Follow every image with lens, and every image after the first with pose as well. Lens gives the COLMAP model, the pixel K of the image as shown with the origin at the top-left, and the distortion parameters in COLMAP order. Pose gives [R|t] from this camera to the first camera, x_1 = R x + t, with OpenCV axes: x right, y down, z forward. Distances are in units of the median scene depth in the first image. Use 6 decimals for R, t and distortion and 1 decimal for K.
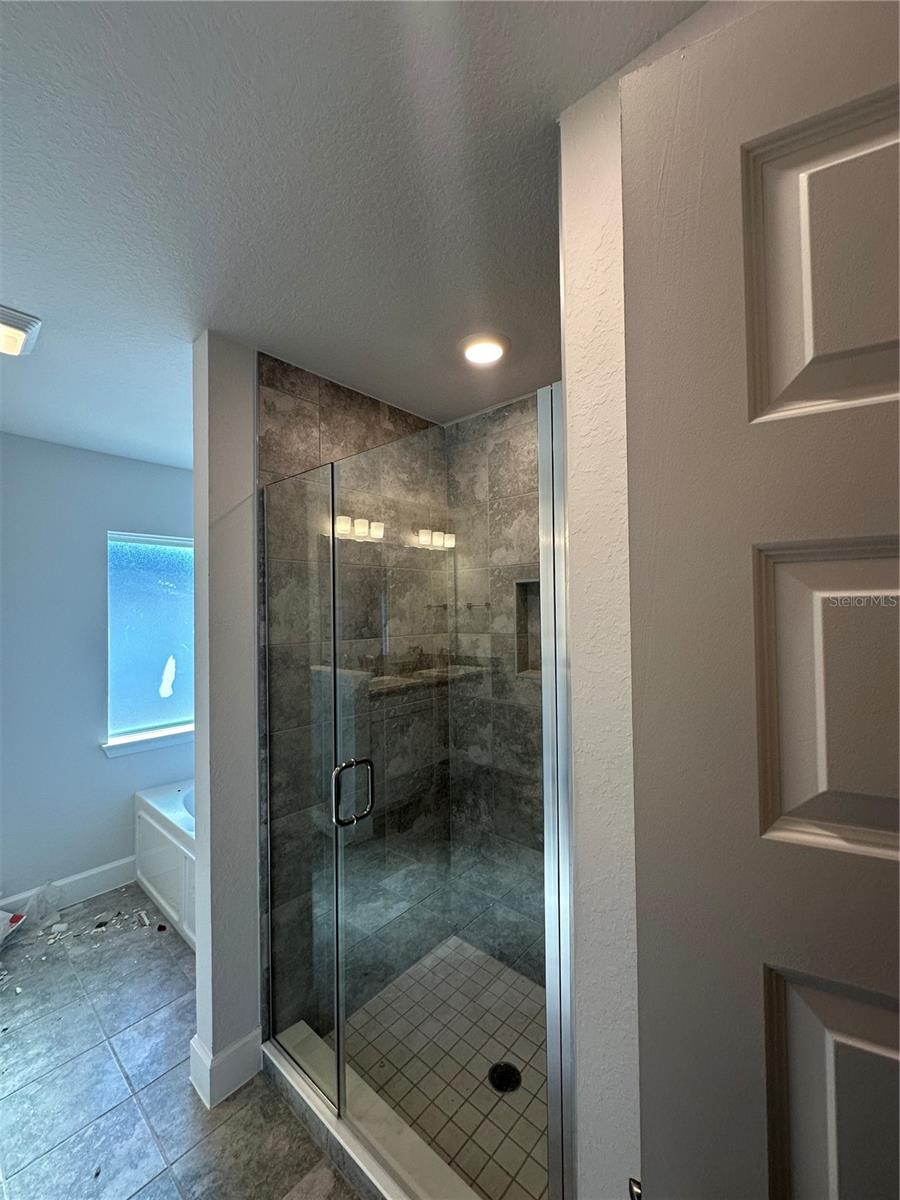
lens RADIAL K [[478.3, 0, 447.2], [0, 478.3, 595.5], [0, 0, 1]] dist [-0.003444, 0.000928]
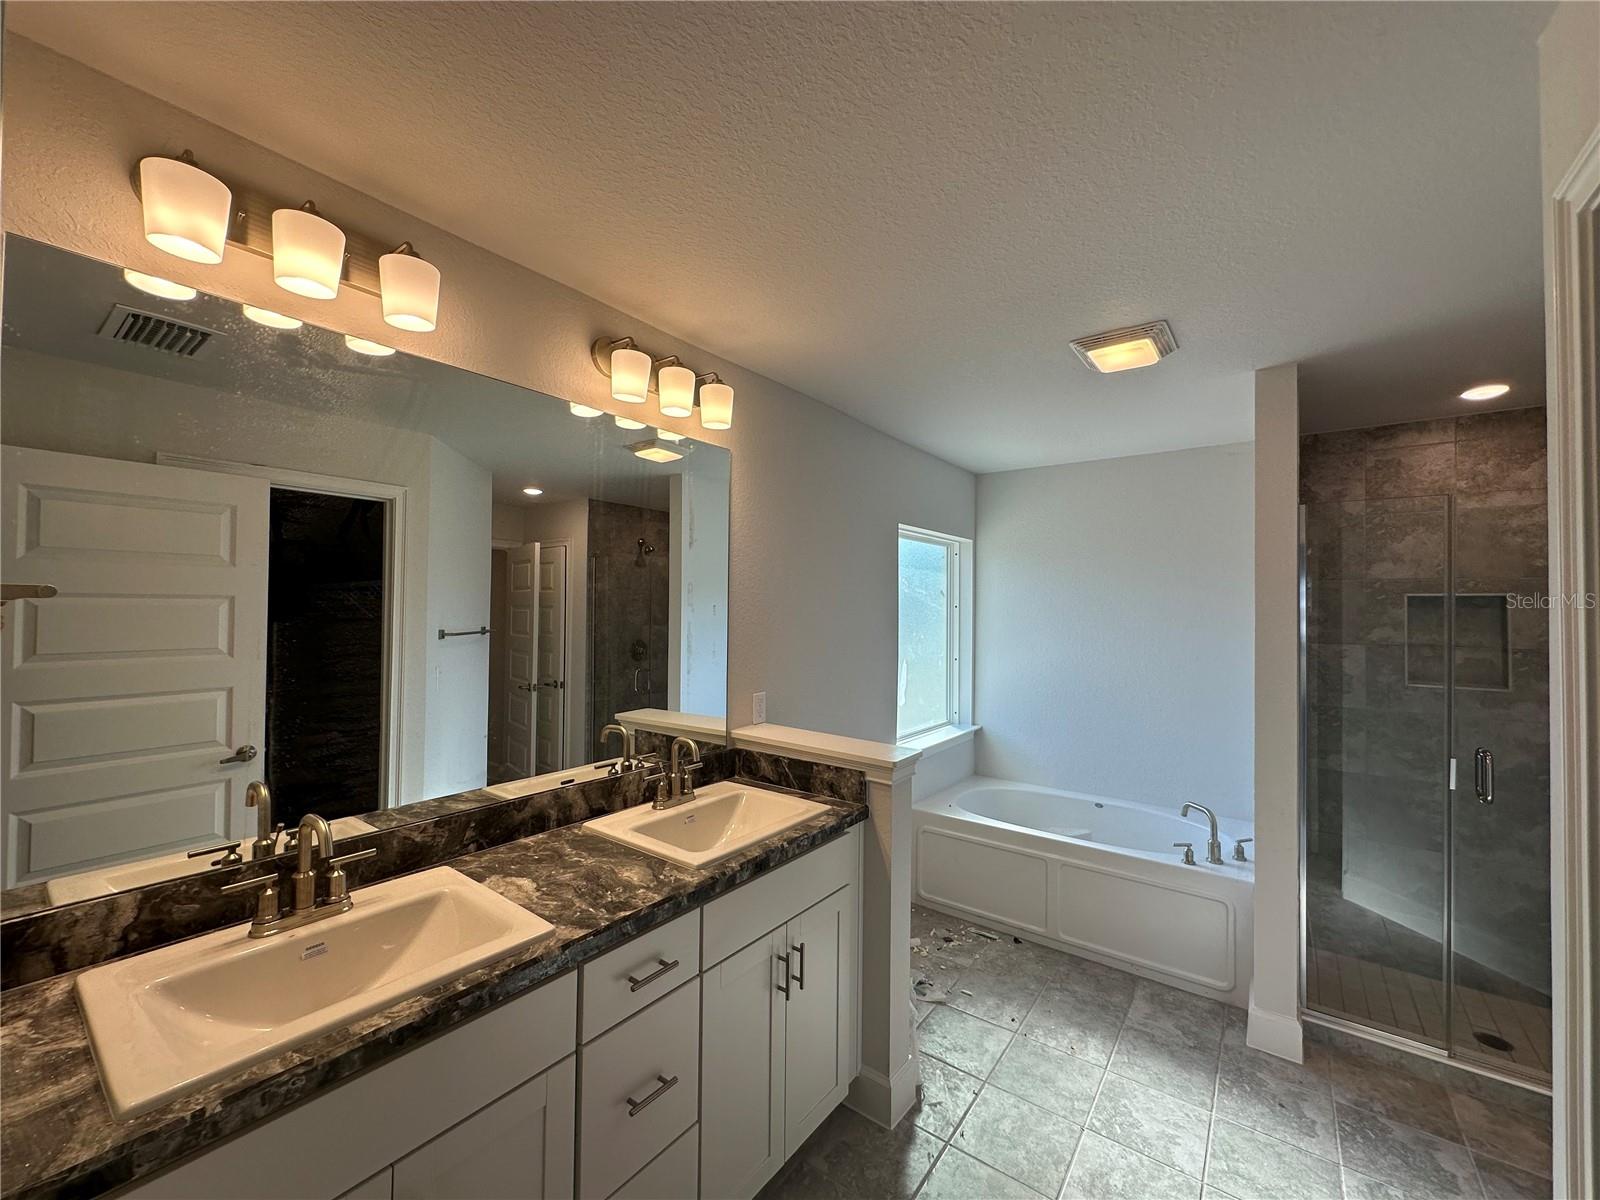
lens RADIAL K [[637.7, 0, 800.4], [0, 637.7, 595.5], [0, 0, 1]] dist [-0.003444, 0.000928]
pose [[0.995949, 0.032148, 0.083975, -1.237490], [-0.032406, 0.999473, 0.001719, 0.011461], [-0.083875, -0.004434, 0.996466, -0.258716]]
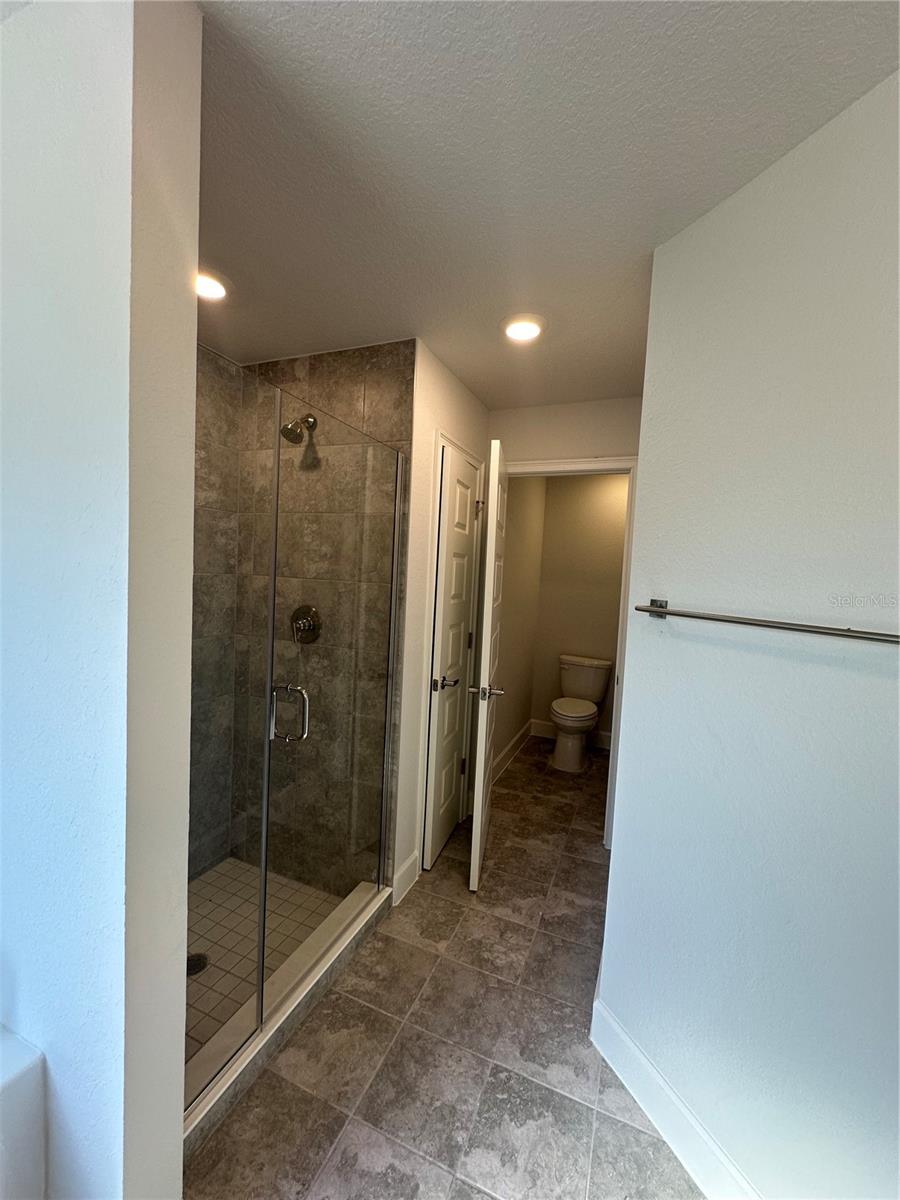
lens RADIAL K [[478.3, 0, 450.1], [0, 478.3, 599.6], [0, 0, 1]] dist [-0.003444, 0.000928]
pose [[-0.320080, -0.054818, 0.945803, -0.818490], [-0.064174, 0.997286, 0.036085, 0.054652], [-0.945214, -0.049146, -0.322729, 0.615601]]
